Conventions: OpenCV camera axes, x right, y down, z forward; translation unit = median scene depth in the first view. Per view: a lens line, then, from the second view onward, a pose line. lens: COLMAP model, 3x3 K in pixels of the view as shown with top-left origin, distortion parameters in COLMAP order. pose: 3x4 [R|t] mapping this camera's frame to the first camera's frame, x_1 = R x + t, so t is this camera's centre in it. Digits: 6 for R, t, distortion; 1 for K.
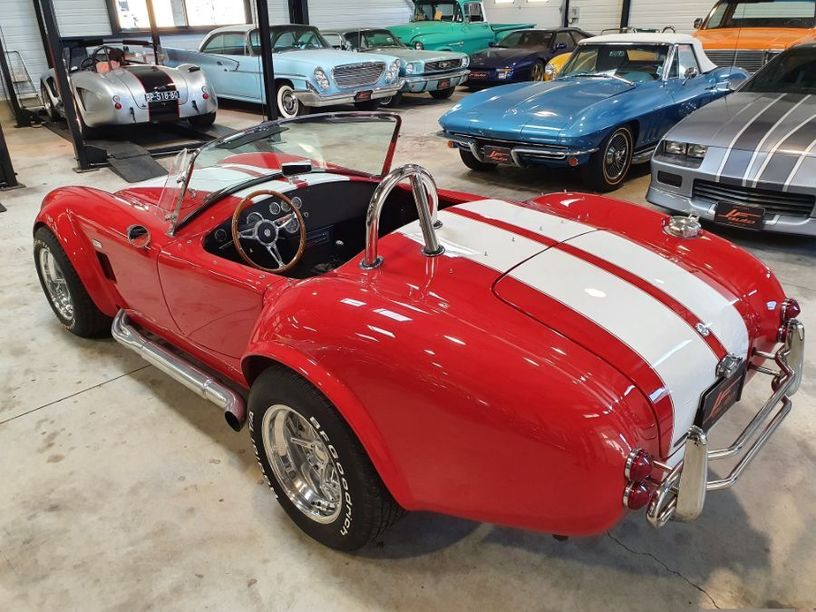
lens RADIAL K [[639.2, 0, 408.0], [0, 639.2, 306.0], [0, 0, 1]] dist [0.009495, -0.006422]
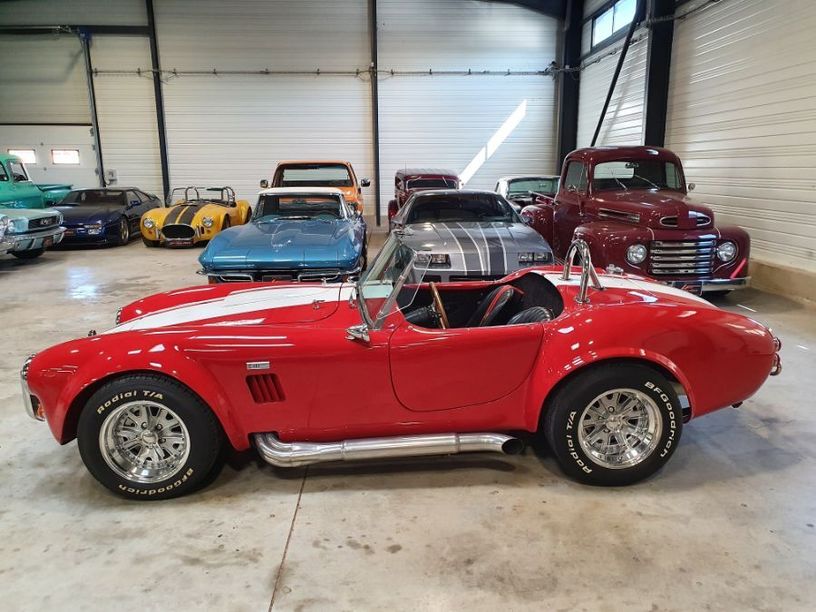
lens RADIAL K [[631.8, 0, 408.0], [0, 631.8, 306.0], [0, 0, 1]] dist [0.012034, 0.004717]
pose [[0.676395, -0.134528, 0.724149, -0.536794], [0.298604, 0.948841, -0.102643, -0.009258], [-0.673295, 0.285661, 0.681962, 0.078641]]
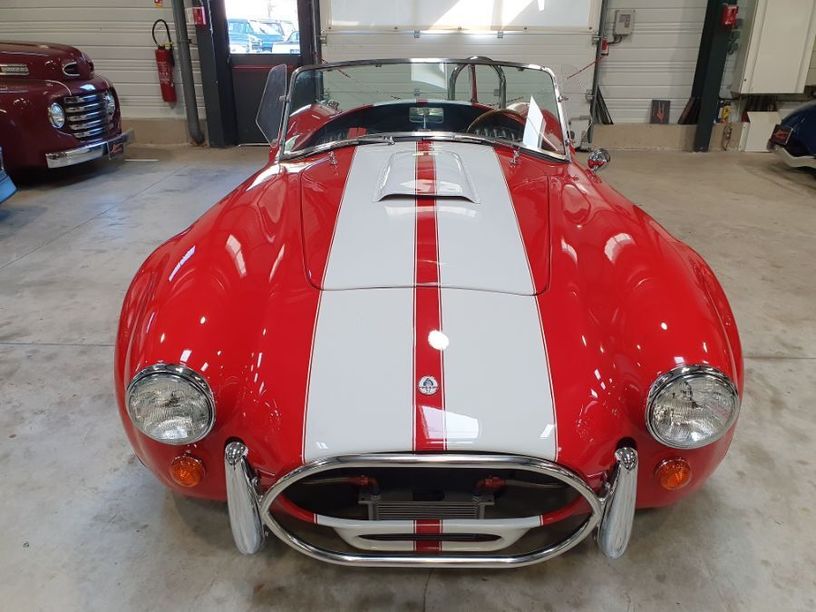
lens RADIAL K [[639.2, 0, 408.0], [0, 639.2, 306.0], [0, 0, 1]] dist [0.009495, -0.006422]
pose [[-0.681519, -0.262324, 0.683168, -0.446397], [0.319092, 0.733599, 0.600011, -0.296146], [-0.658568, 0.626912, -0.416256, 0.812068]]
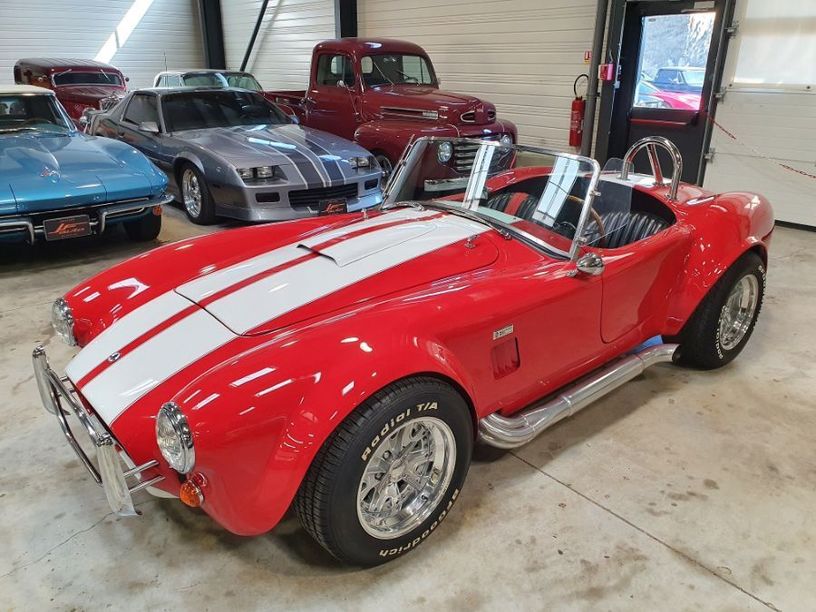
lens RADIAL K [[639.2, 0, 408.0], [0, 639.2, 306.0], [0, 0, 1]] dist [0.009495, -0.006422]
pose [[0.090540, -0.326779, 0.940754, -0.620274], [0.408059, 0.873869, 0.264273, -0.192213], [-0.908455, 0.359956, 0.212465, 0.489583]]
